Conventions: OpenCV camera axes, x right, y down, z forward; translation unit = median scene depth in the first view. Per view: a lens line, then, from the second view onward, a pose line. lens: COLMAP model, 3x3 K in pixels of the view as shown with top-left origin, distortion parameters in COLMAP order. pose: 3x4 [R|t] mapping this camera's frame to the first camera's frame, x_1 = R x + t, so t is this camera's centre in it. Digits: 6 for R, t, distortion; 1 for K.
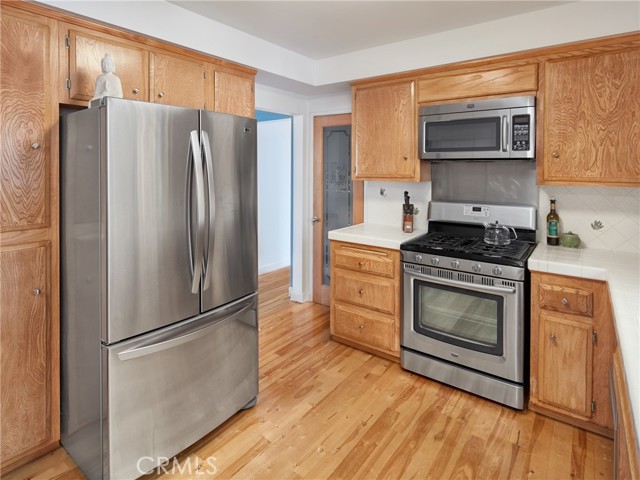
lens RADIAL K [[360.9, 0, 288.5], [0, 360.9, 173.2], [0, 0, 1]] dist [-0.002280, -0.002370]
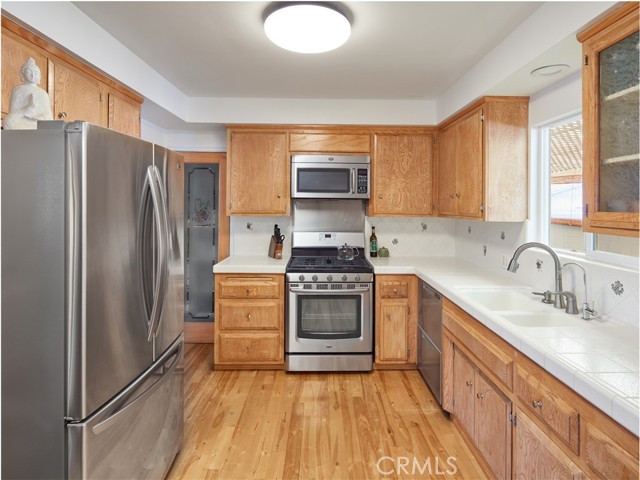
lens RADIAL K [[356.5, 0, 321.9], [0, 356.5, 202.7], [0, 0, 1]] dist [-0.000964, -0.002008]
pose [[0.764337, 0.005053, 0.644797, -0.384686], [0.004507, 0.999903, -0.013178, -0.006349], [-0.644801, 0.012978, 0.764241, 0.010388]]
